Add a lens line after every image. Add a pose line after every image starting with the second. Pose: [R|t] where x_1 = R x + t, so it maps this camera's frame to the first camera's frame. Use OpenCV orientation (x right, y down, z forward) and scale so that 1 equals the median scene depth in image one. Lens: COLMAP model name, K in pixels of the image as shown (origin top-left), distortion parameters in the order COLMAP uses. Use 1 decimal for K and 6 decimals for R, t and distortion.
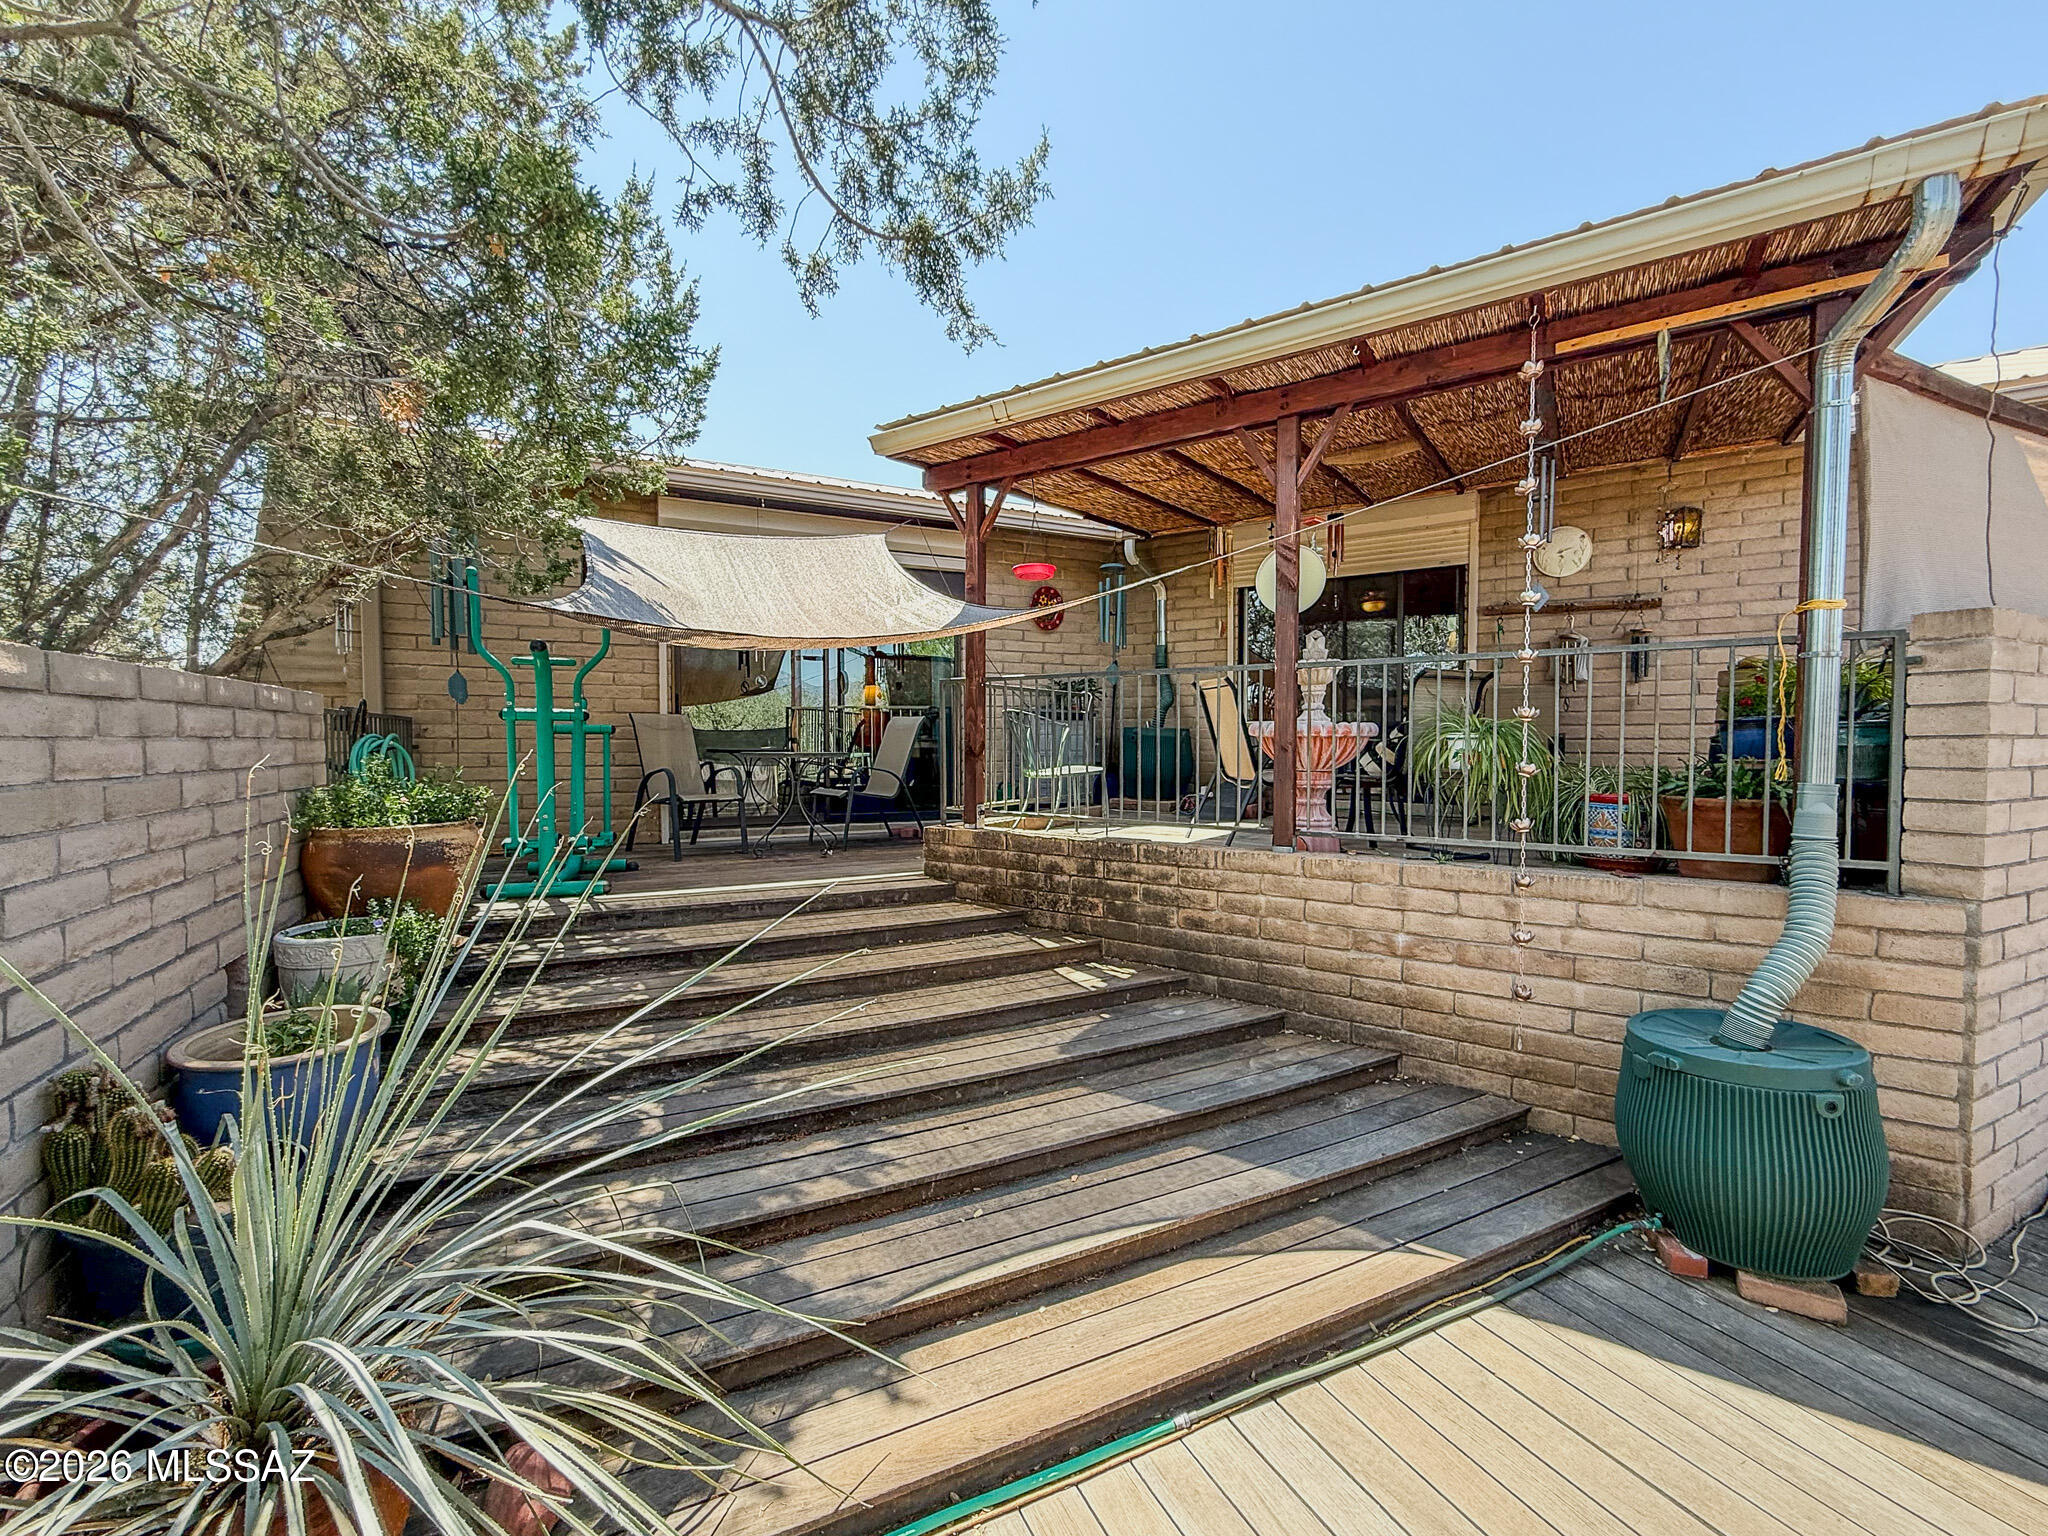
lens RADIAL K [[836.4, 0, 1004.8], [0, 836.4, 765.8], [0, 0, 1]] dist [0.000161, -0.000020]
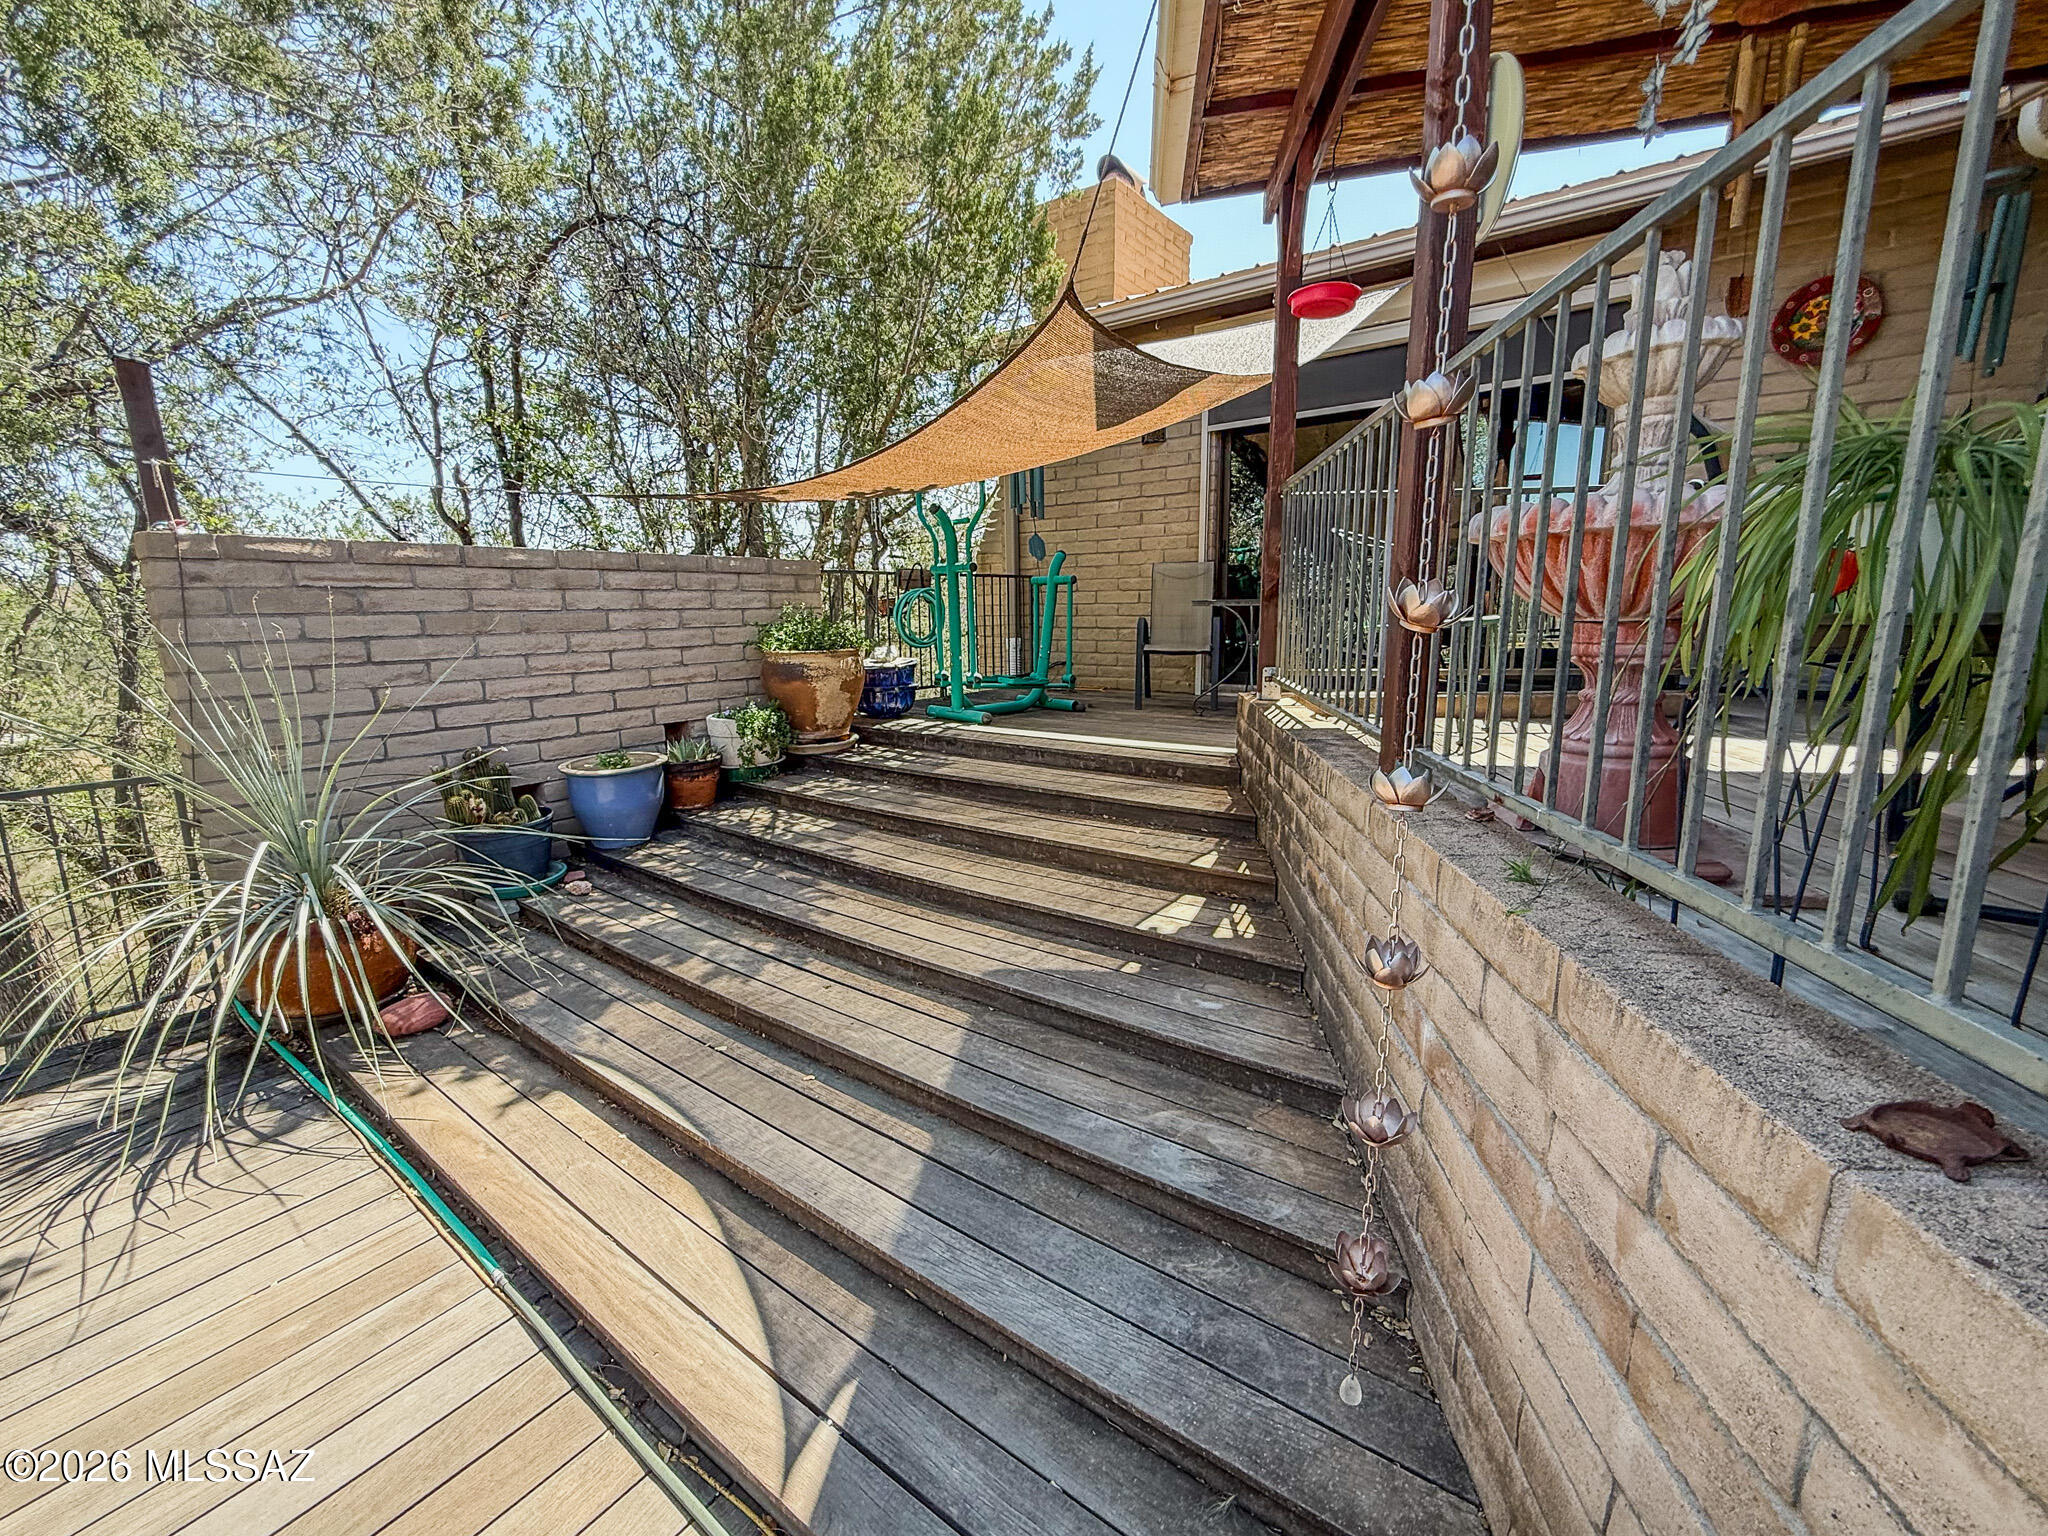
lens RADIAL K [[836.4, 0, 1004.8], [0, 836.4, 765.8], [0, 0, 1]] dist [0.000161, -0.000020]
pose [[0.469441, 0.158334, -0.868652, 0.776355], [-0.018397, 0.985331, 0.169659, 0.017852], [0.882772, -0.063664, 0.465467, 0.697036]]
